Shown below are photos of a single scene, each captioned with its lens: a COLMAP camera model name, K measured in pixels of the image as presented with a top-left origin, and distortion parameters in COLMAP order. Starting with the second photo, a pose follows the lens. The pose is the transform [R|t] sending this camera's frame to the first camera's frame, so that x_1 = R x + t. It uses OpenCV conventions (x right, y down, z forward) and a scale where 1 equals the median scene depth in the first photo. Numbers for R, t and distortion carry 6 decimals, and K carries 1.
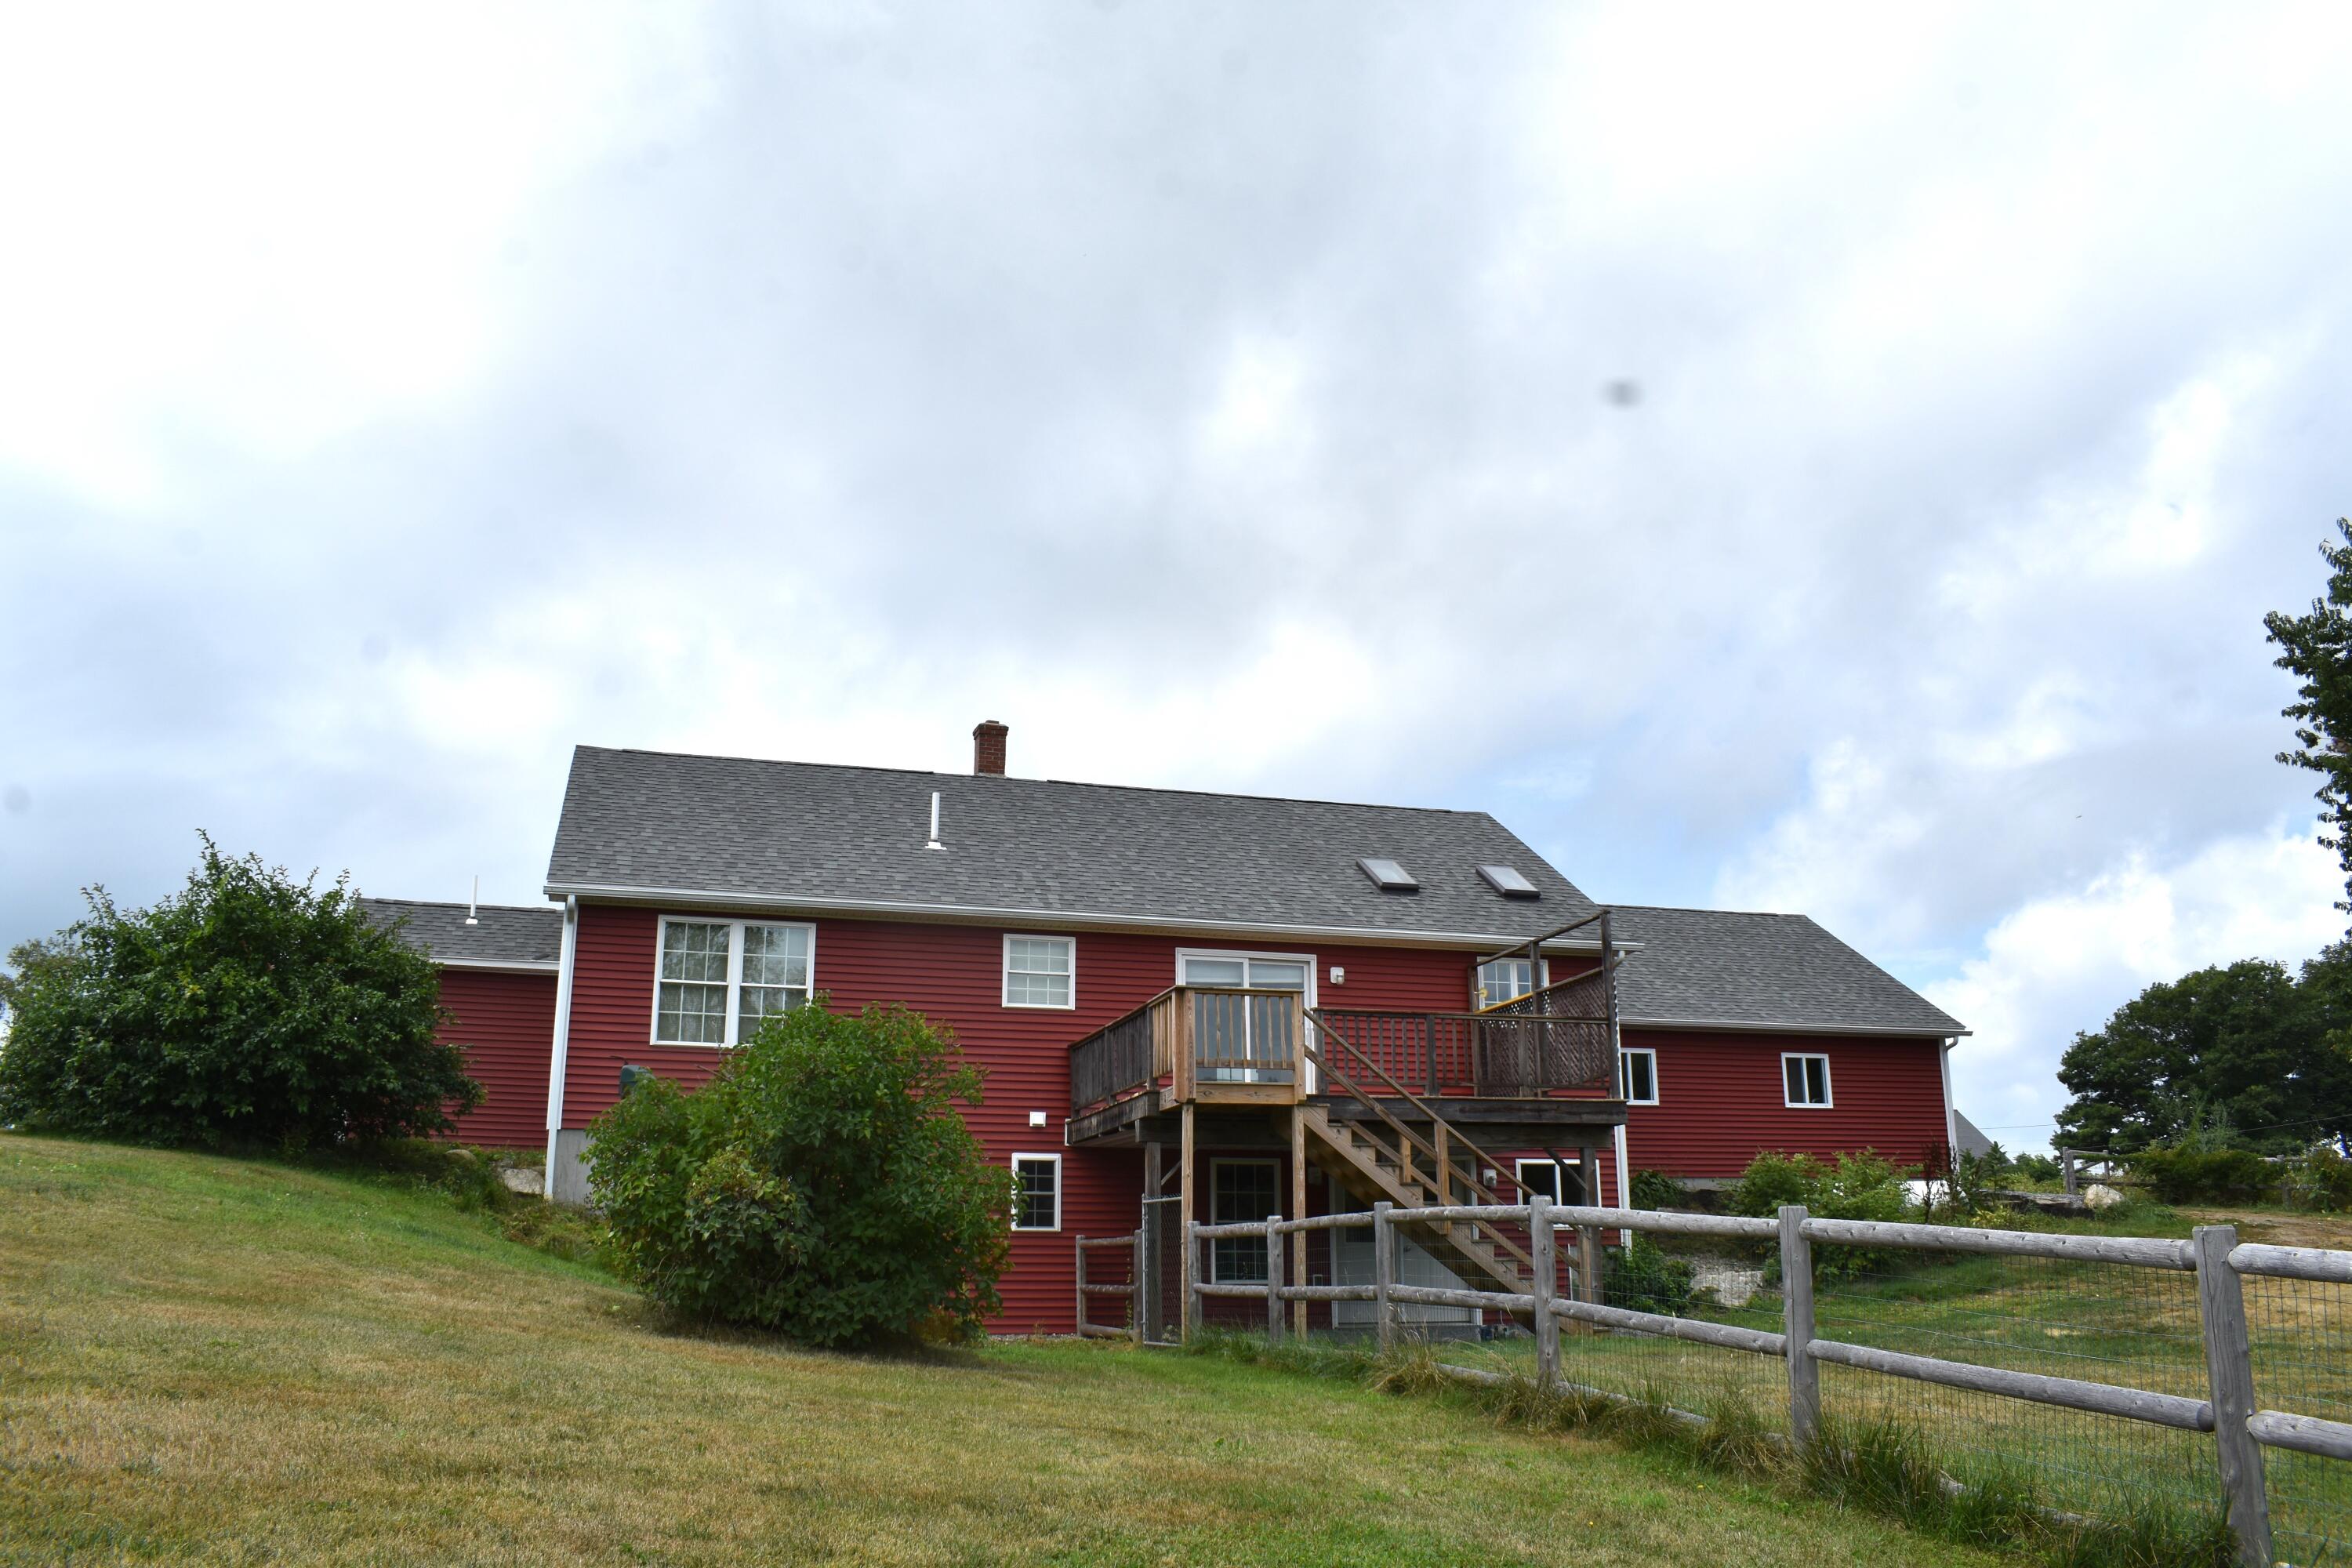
lens RADIAL K [[1927.0, 0, 1172.9], [0, 1927.0, 774.9], [0, 0, 1]] dist [-0.062764, 0.010372]
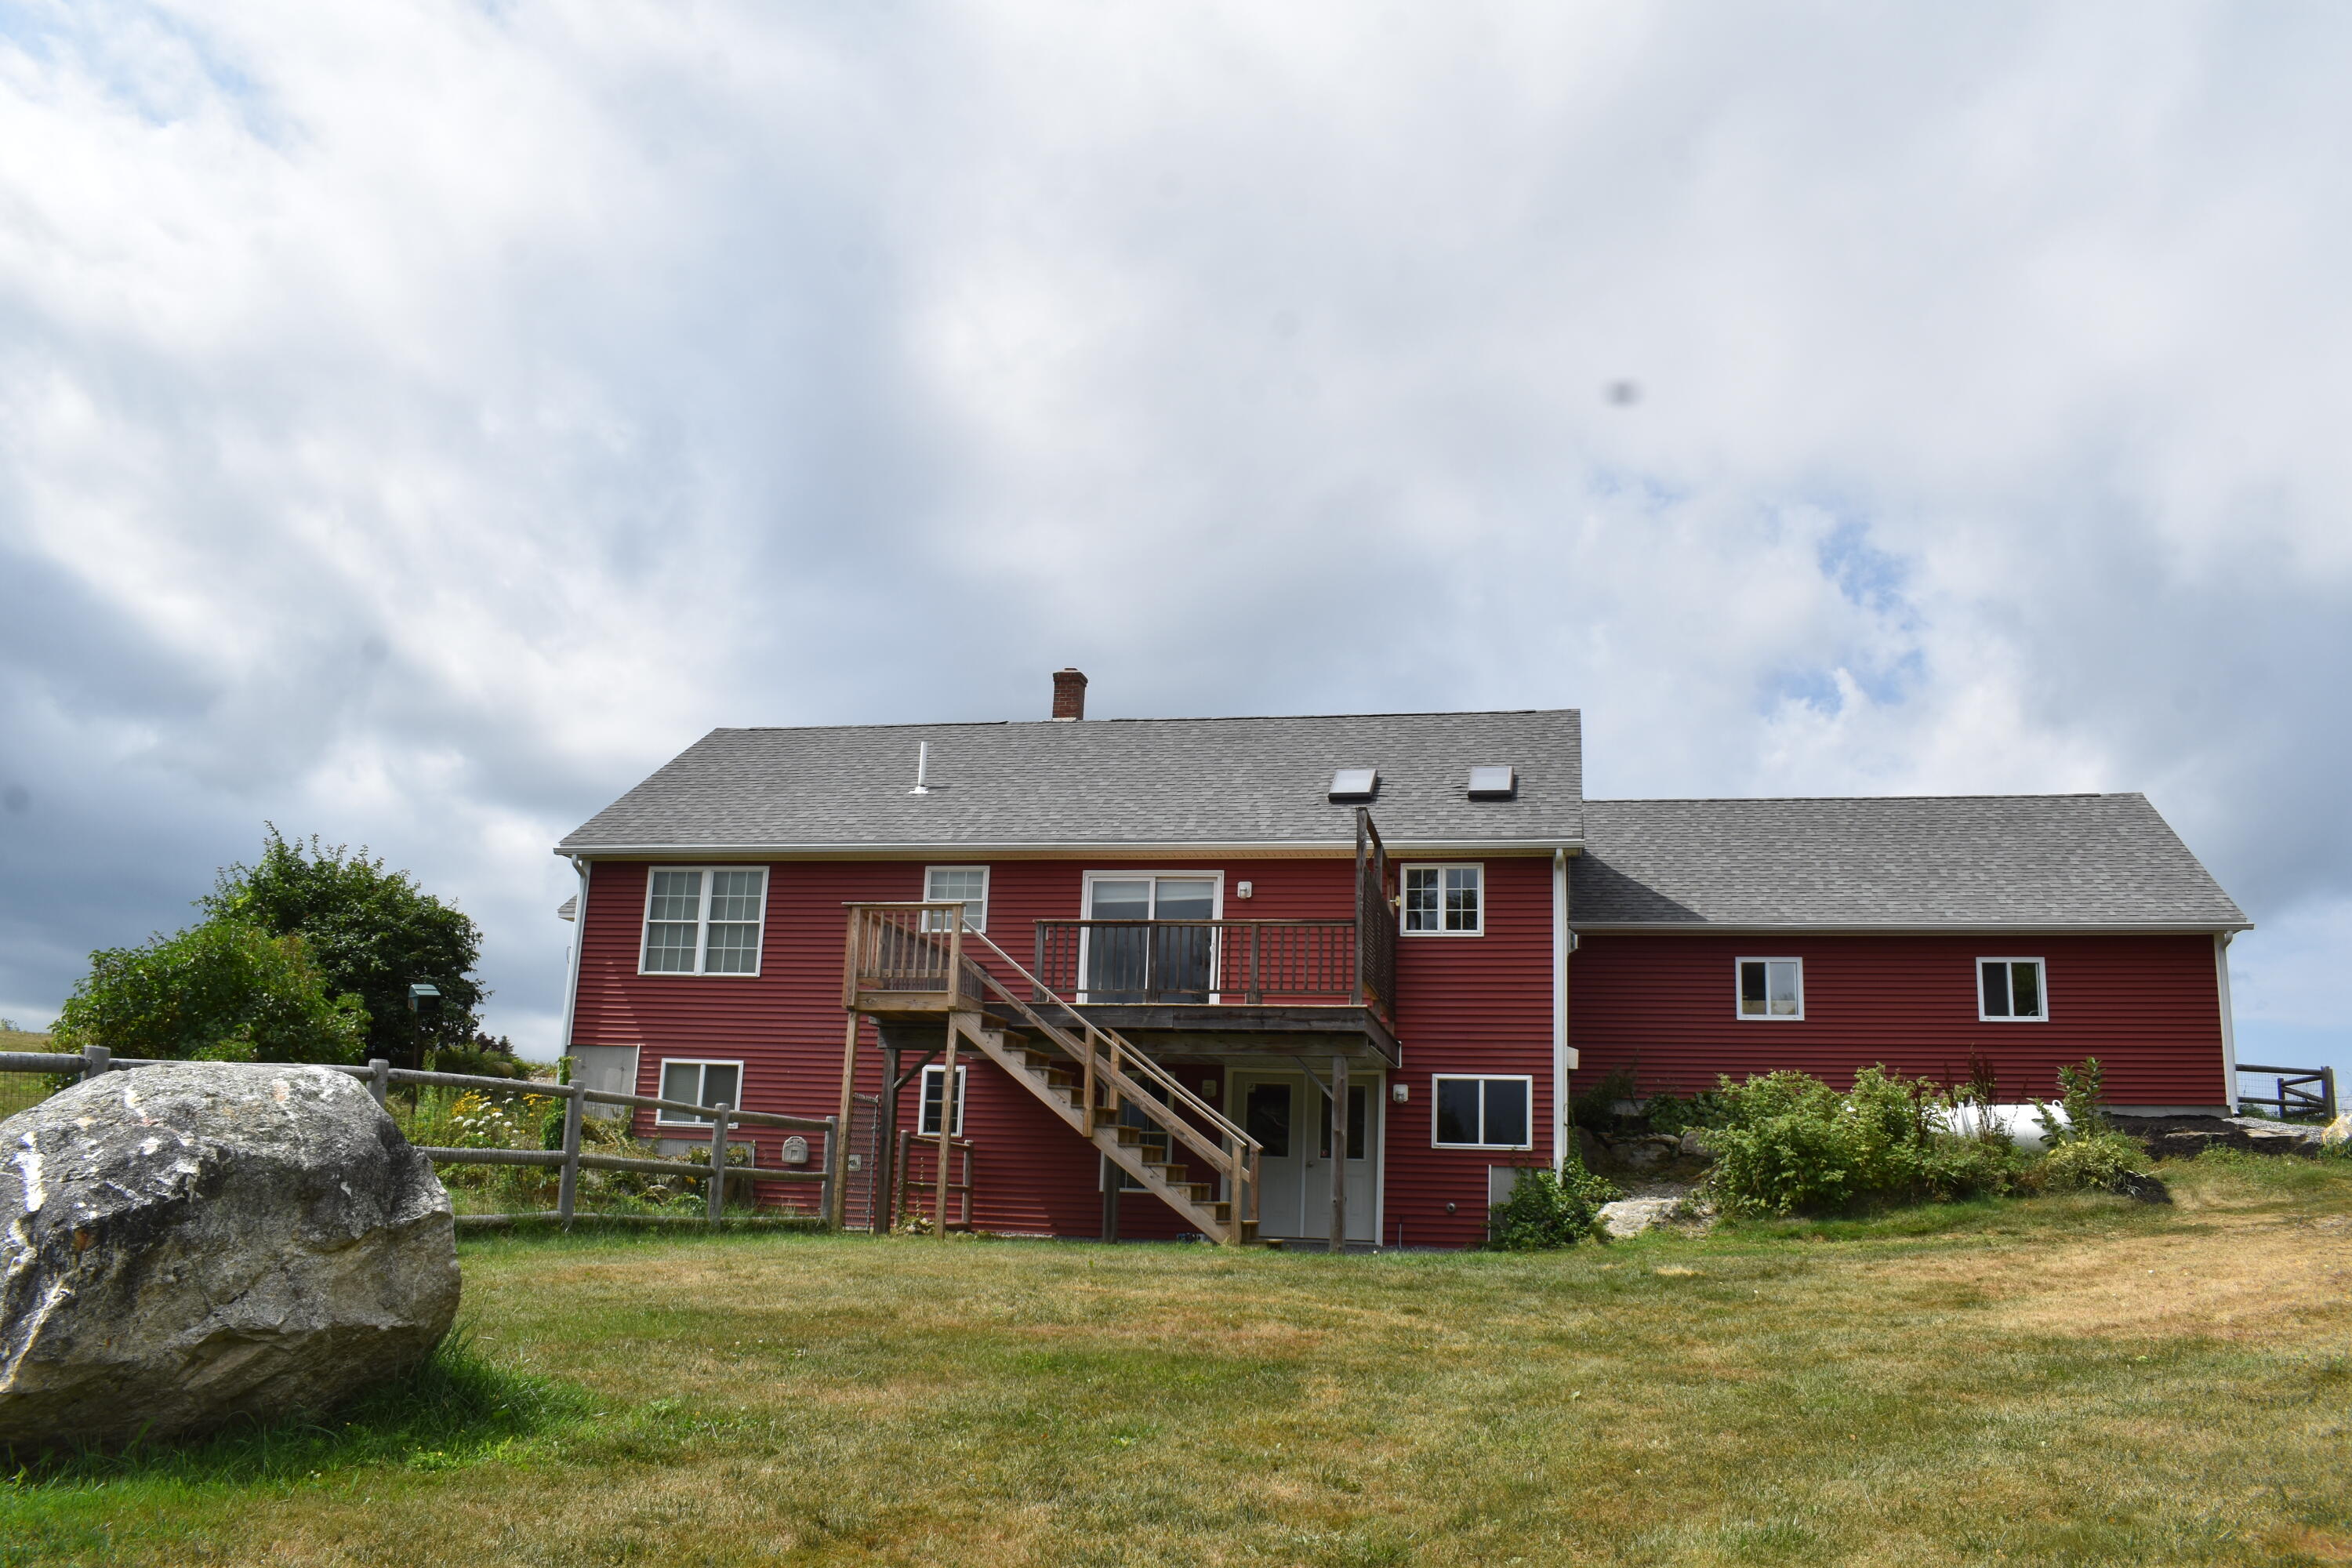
lens RADIAL K [[1927.0, 0, 1176.5], [0, 1927.0, 787.8], [0, 0, 1]] dist [-0.062764, 0.010372]
pose [[0.856327, -0.076657, -0.510713, 0.569126], [0.091196, 0.995827, 0.003439, 0.044975], [0.508318, -0.049520, 0.859744, 0.127359]]
